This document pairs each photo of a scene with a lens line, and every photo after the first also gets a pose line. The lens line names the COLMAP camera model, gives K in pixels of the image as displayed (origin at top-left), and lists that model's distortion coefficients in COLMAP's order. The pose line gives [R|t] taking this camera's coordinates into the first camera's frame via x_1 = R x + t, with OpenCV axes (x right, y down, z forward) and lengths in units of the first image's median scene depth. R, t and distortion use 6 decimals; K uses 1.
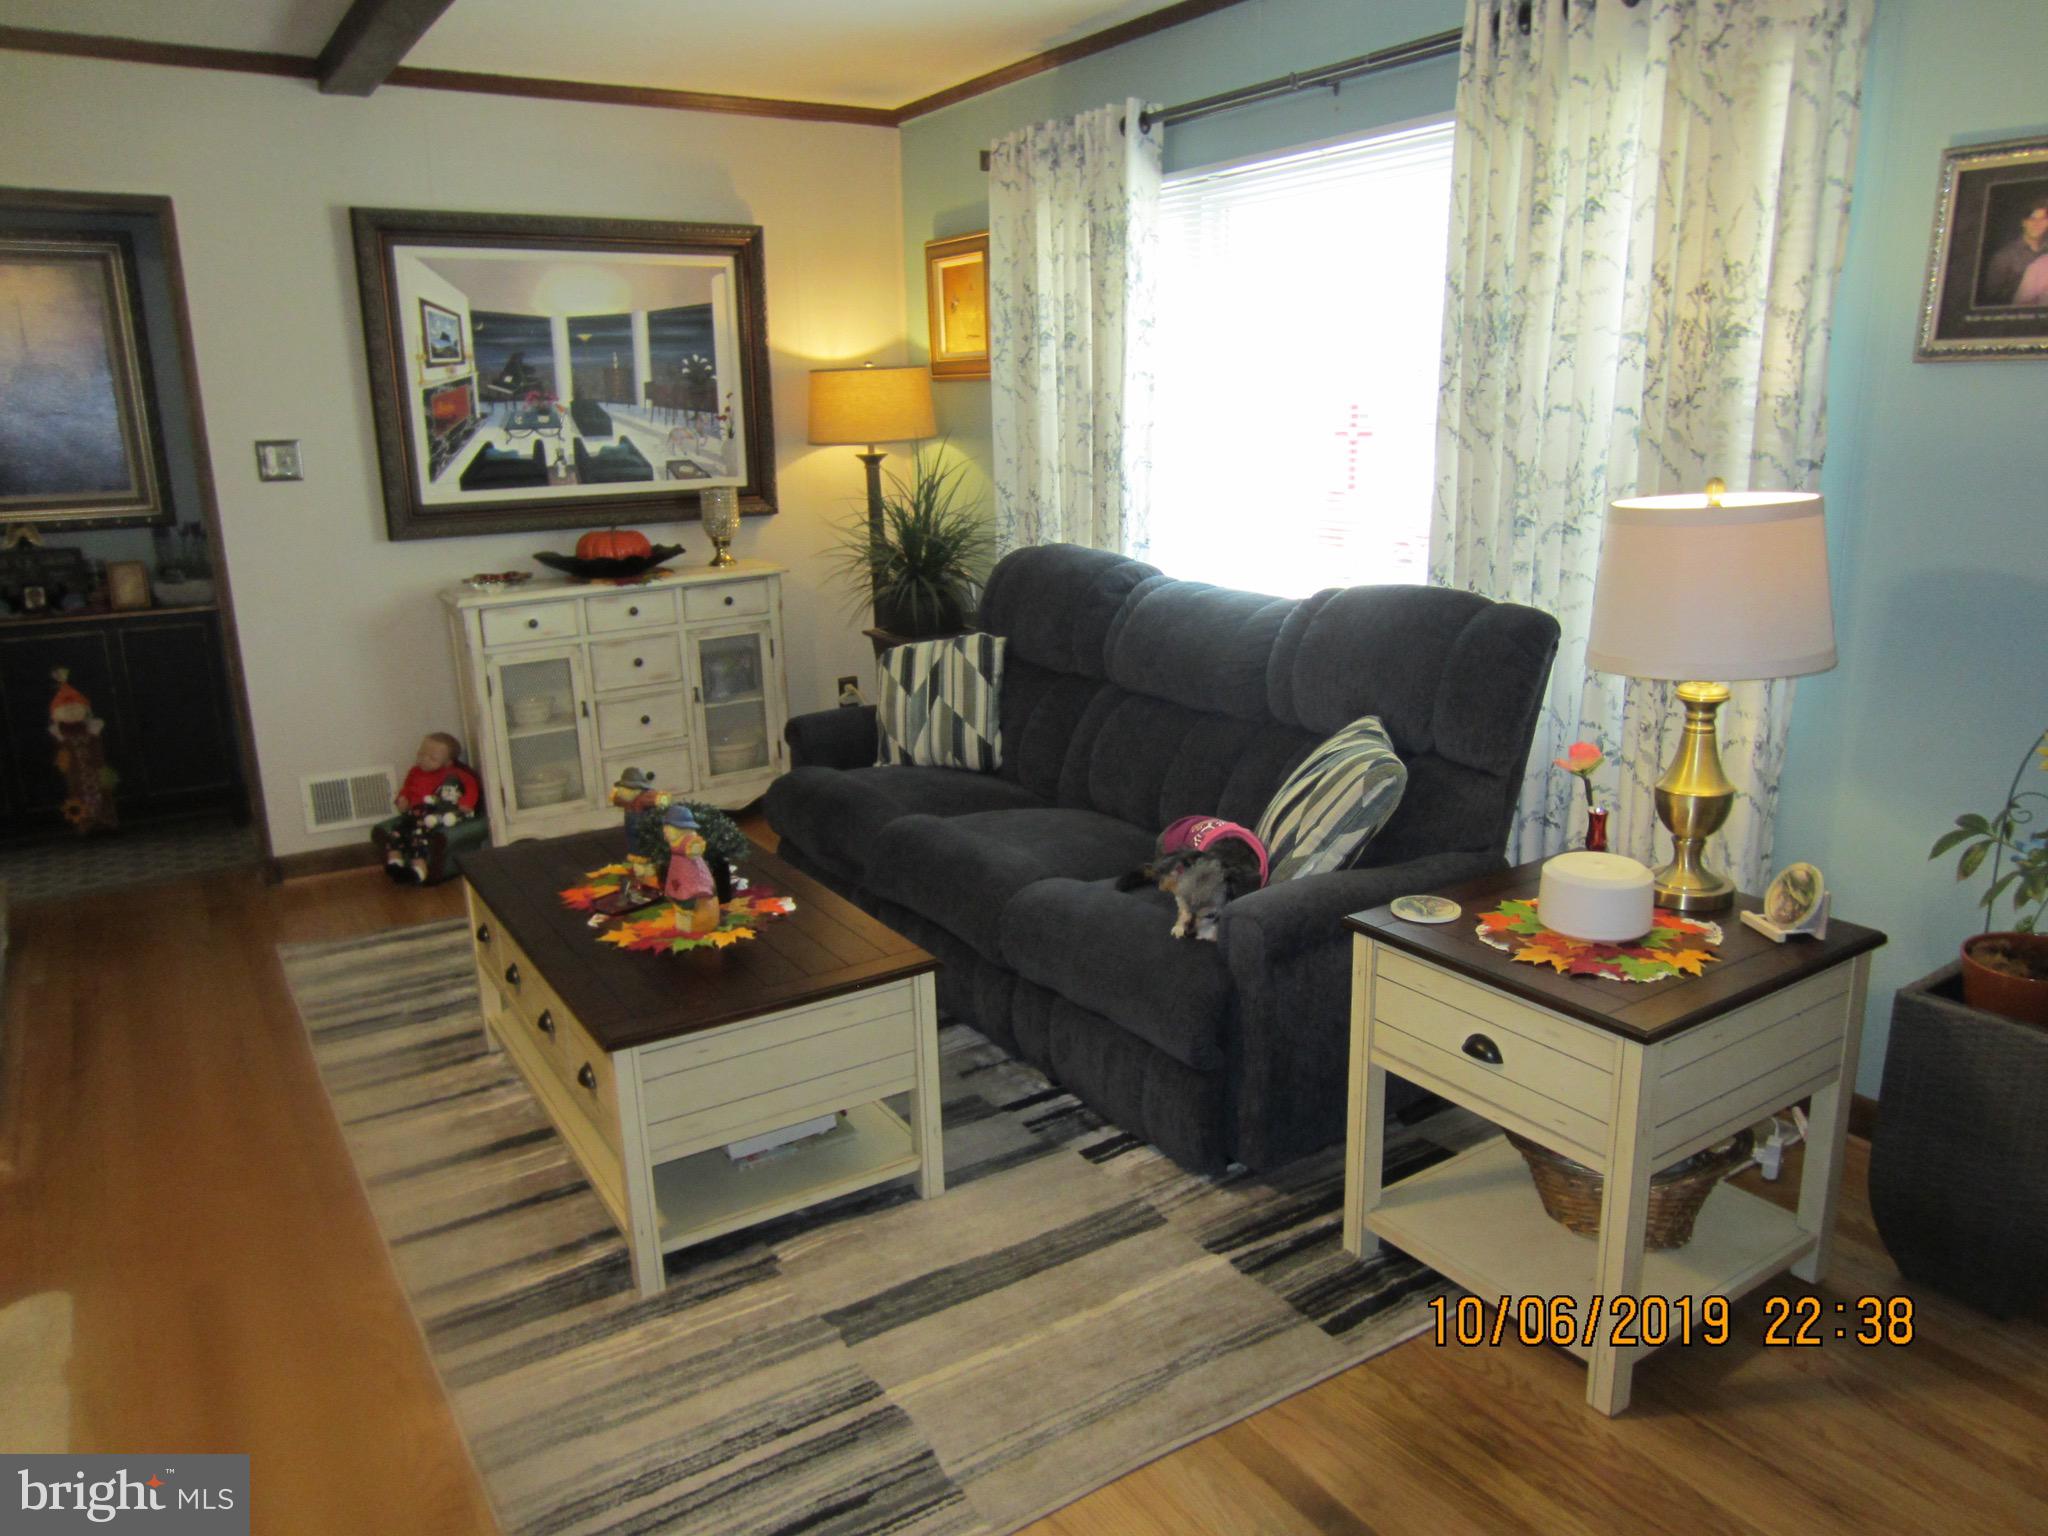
lens RADIAL K [[1485.6, 0, 1070.8], [0, 1485.6, 780.4], [0, 0, 1]] dist [-0.023459, 0.000477]
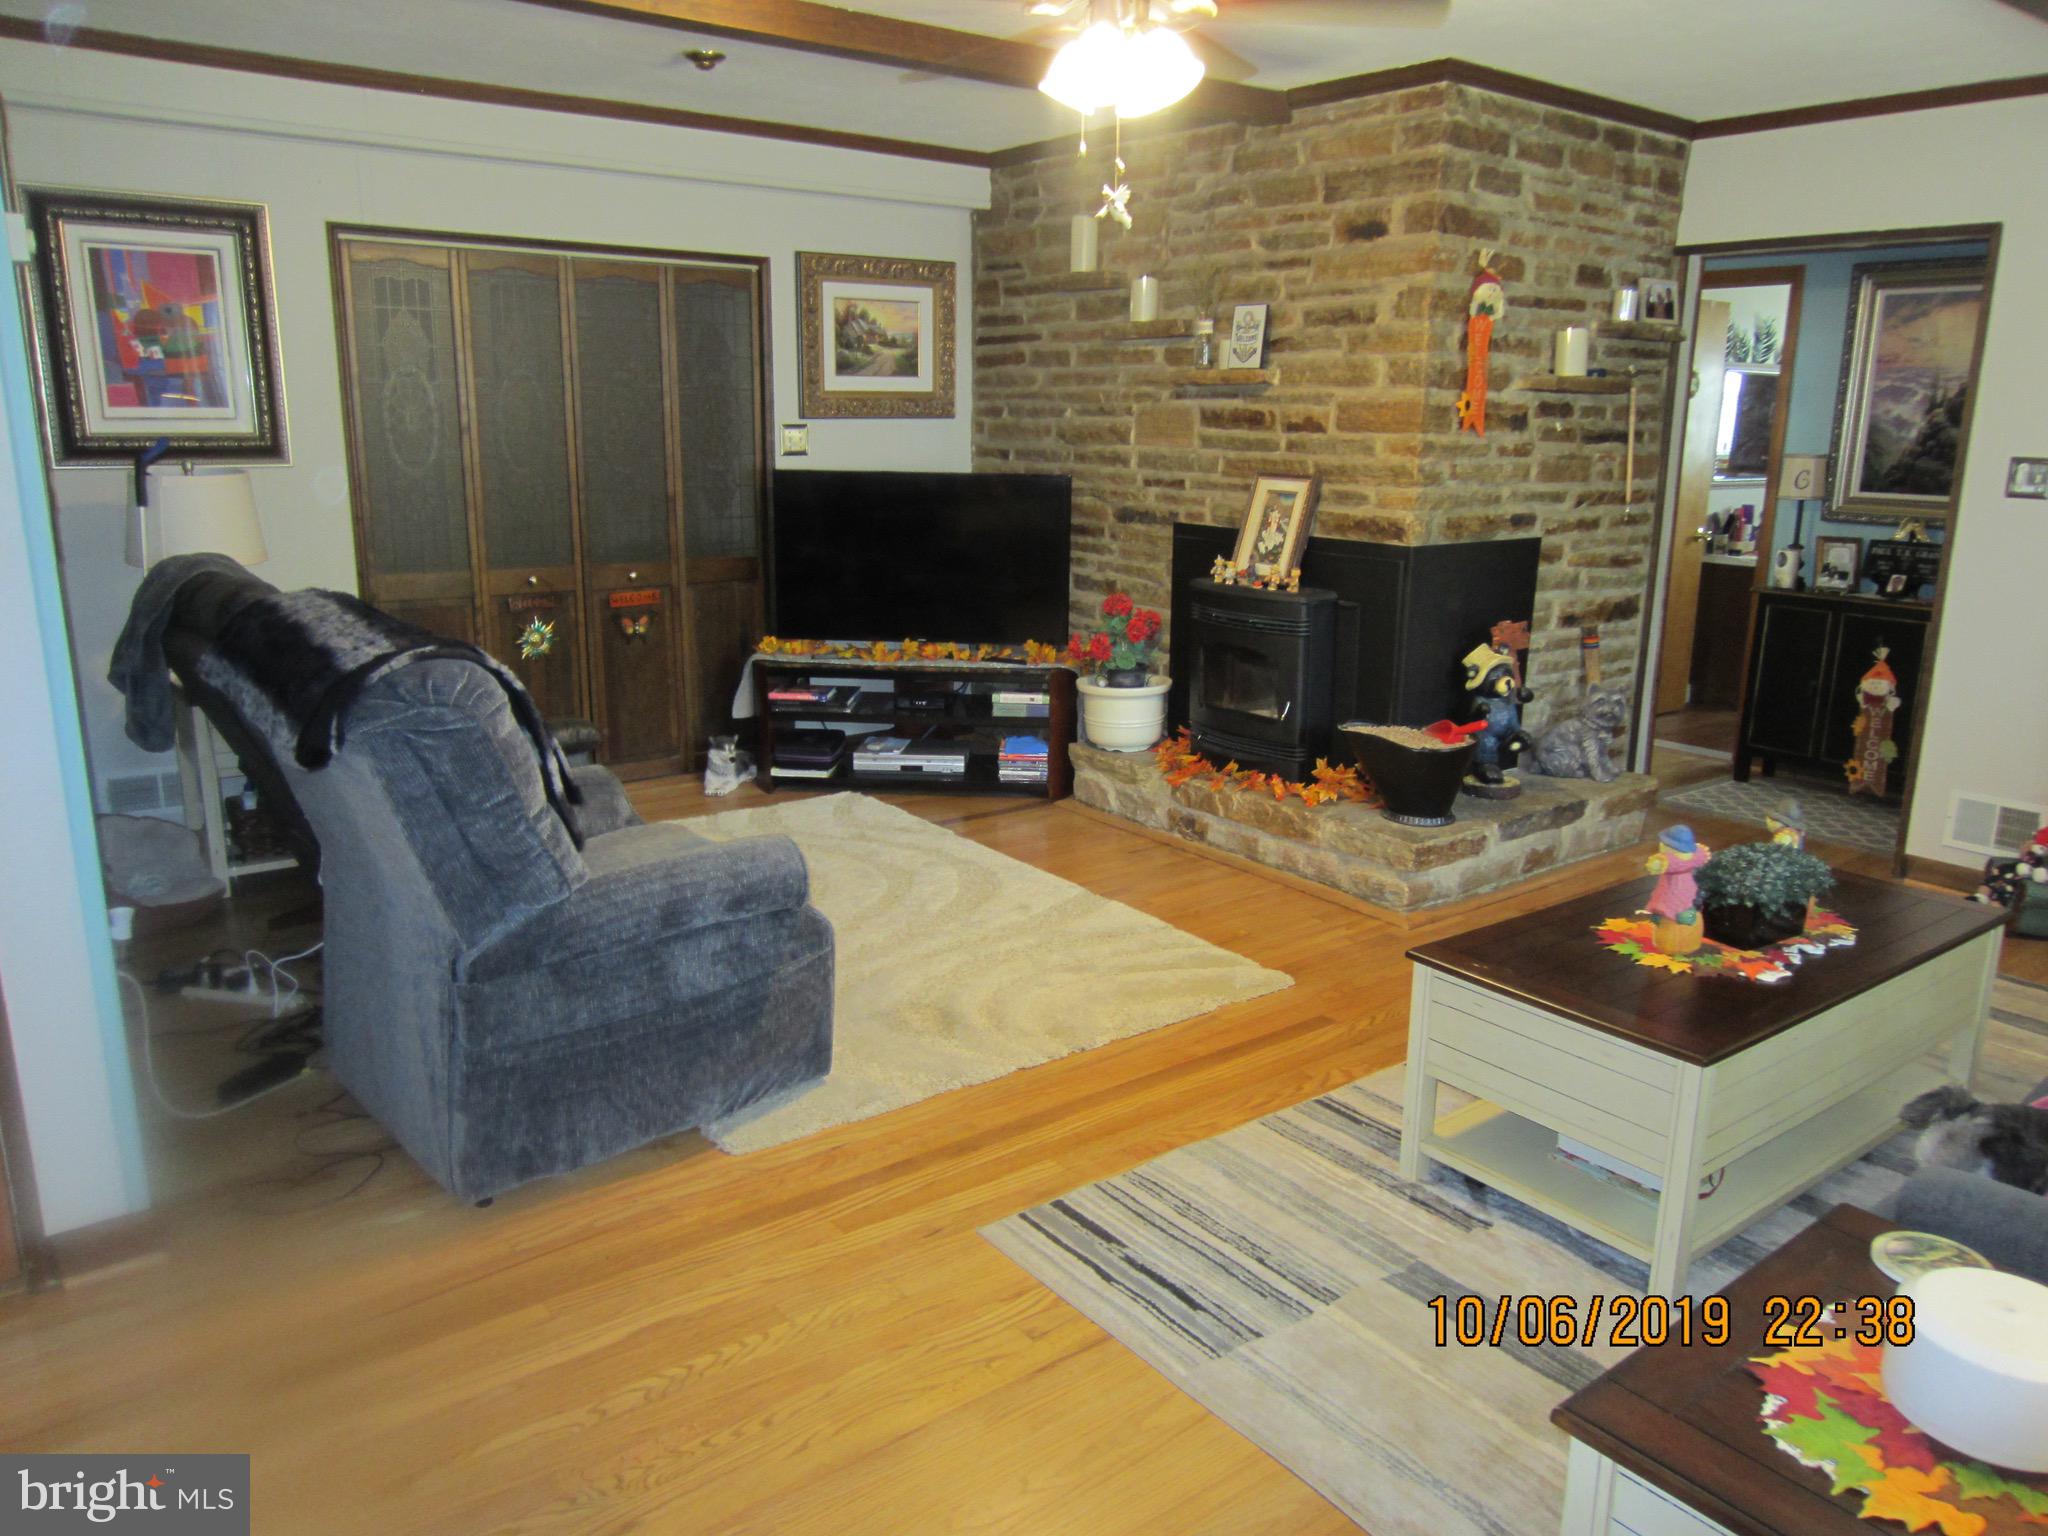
lens RADIAL K [[1468.9, 0, 1024.0], [0, 1468.9, 768.0], [0, 0, 1]] dist [-0.010441, 0.010626]
pose [[0.054843, 0.255515, -0.965248, 0.722785], [-0.262123, 0.936482, 0.233007, -0.146376], [0.963475, 0.240235, 0.118336, 0.471367]]
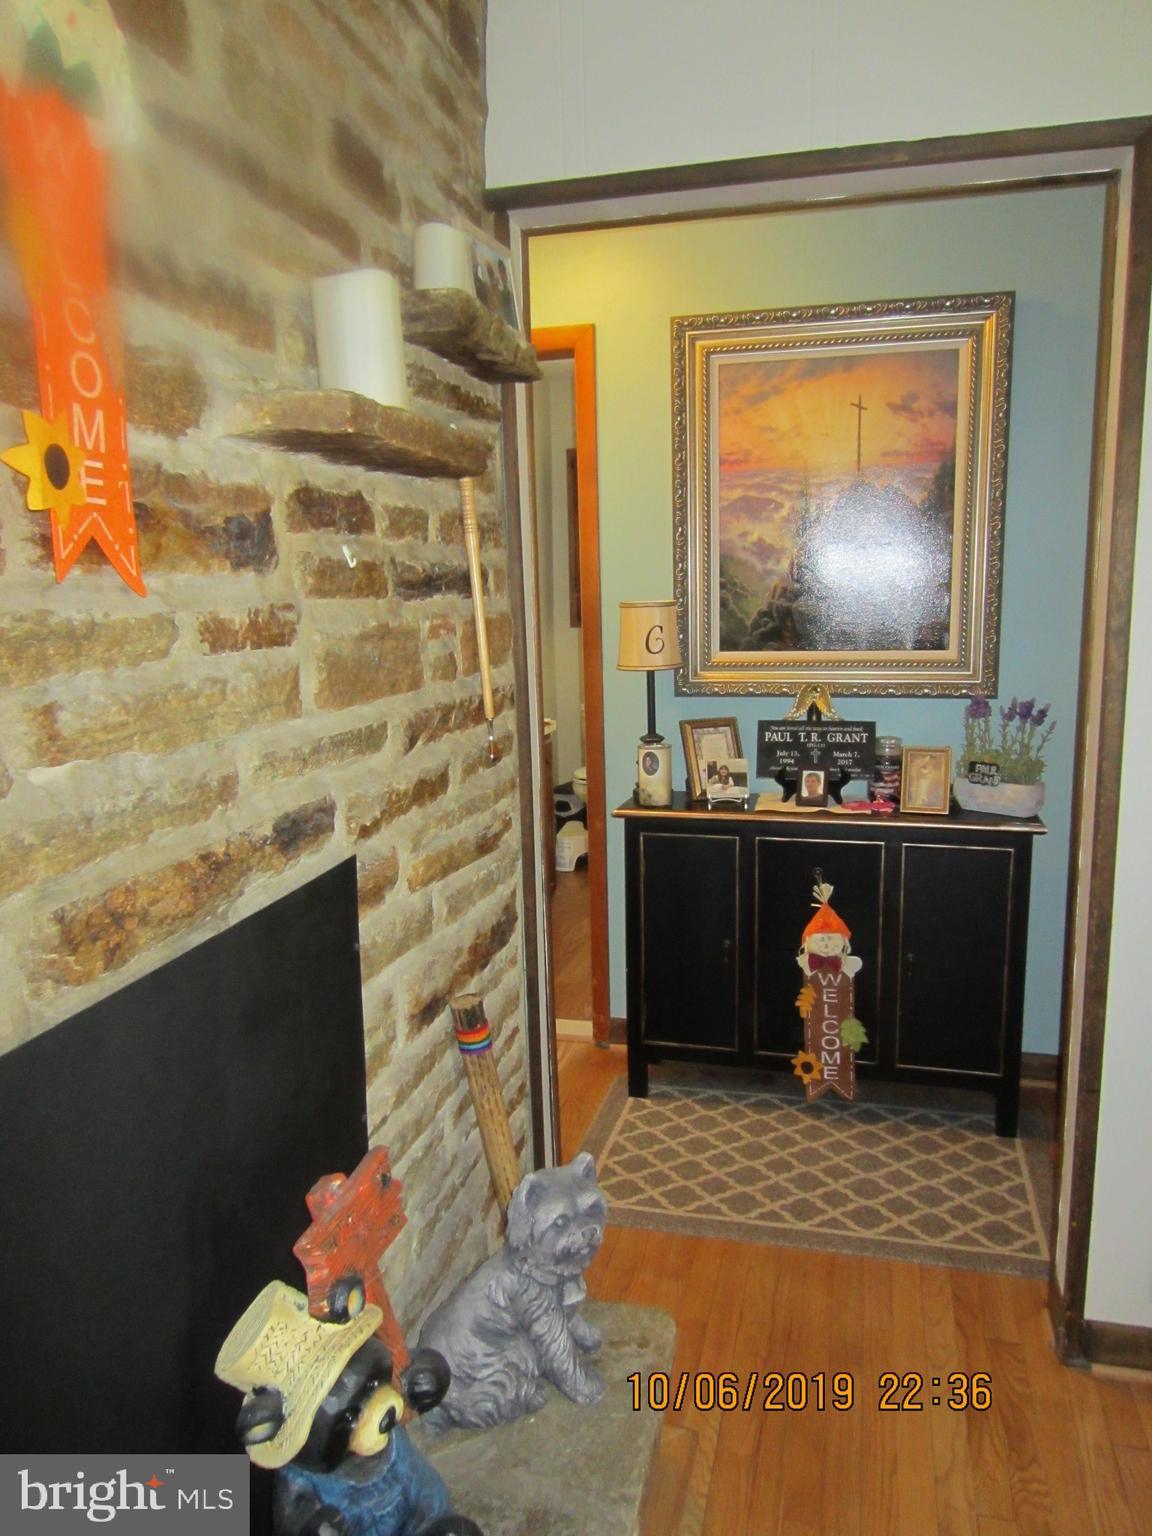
lens RADIAL K [[1096.5, 0, 577.7], [0, 1096.5, 772.5], [0, 0, 1]] dist [-0.020783, 0.004315]
pose [[0.662781, 0.133543, -0.736809, -0.690709], [-0.174491, 0.984425, 0.021462, -0.226977], [0.728199, 0.114341, 0.675761, 0.986849]]
